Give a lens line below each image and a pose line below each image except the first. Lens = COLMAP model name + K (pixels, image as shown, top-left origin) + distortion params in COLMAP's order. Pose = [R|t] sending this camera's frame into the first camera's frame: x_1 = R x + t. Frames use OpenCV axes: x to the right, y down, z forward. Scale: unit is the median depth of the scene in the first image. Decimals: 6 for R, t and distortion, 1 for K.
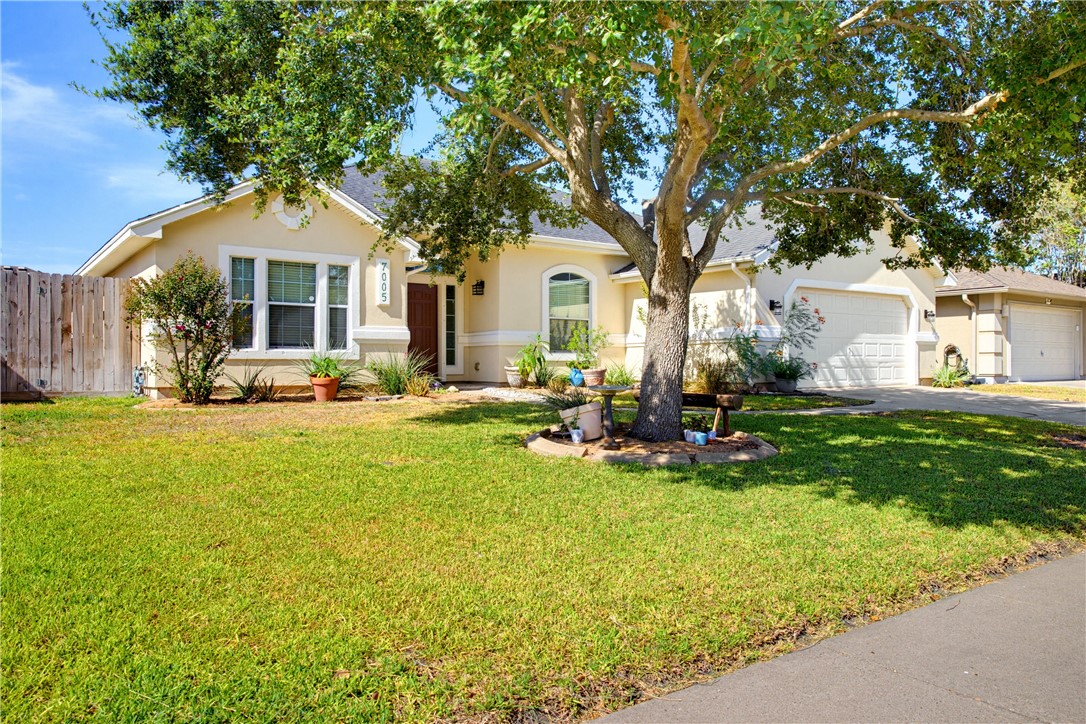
lens RADIAL K [[778.8, 0, 543.0], [0, 778.8, 362.0], [0, 0, 1]] dist [-0.002524, 0.000304]
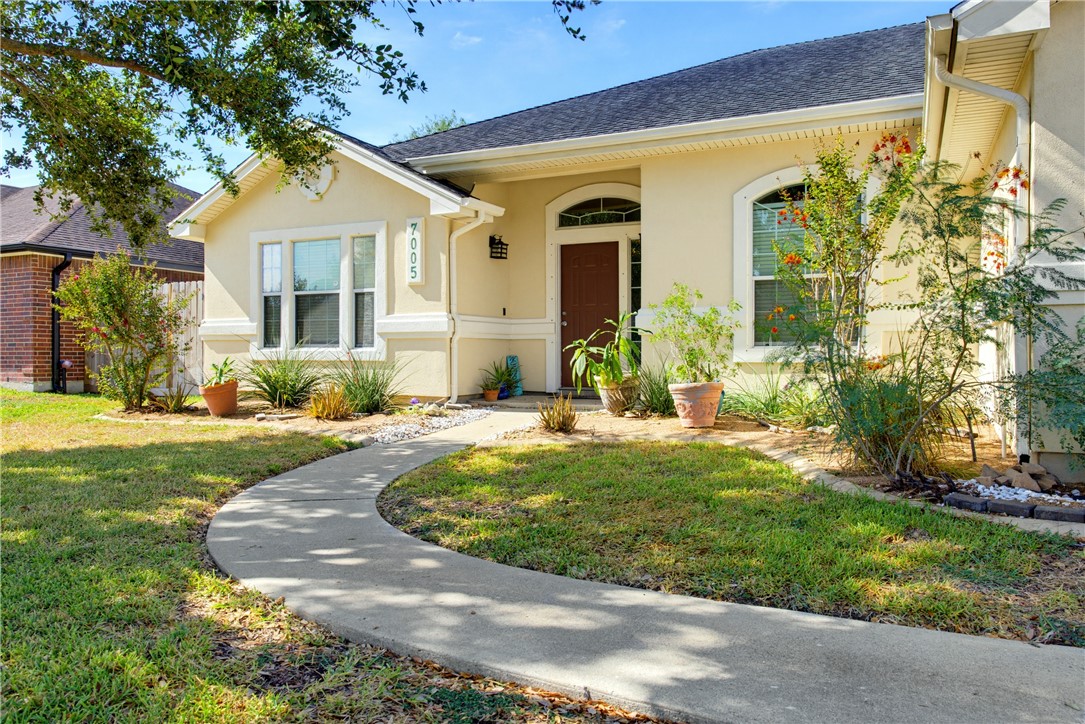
lens RADIAL K [[778.1, 0, 542.5], [0, 778.1, 362.0], [0, 0, 1]] dist [-0.002524, 0.000304]
pose [[0.482734, 0.009816, -0.875712, 0.476366], [0.002807, 0.999915, 0.012755, -0.011048], [0.875763, -0.008616, 0.482665, 0.774960]]
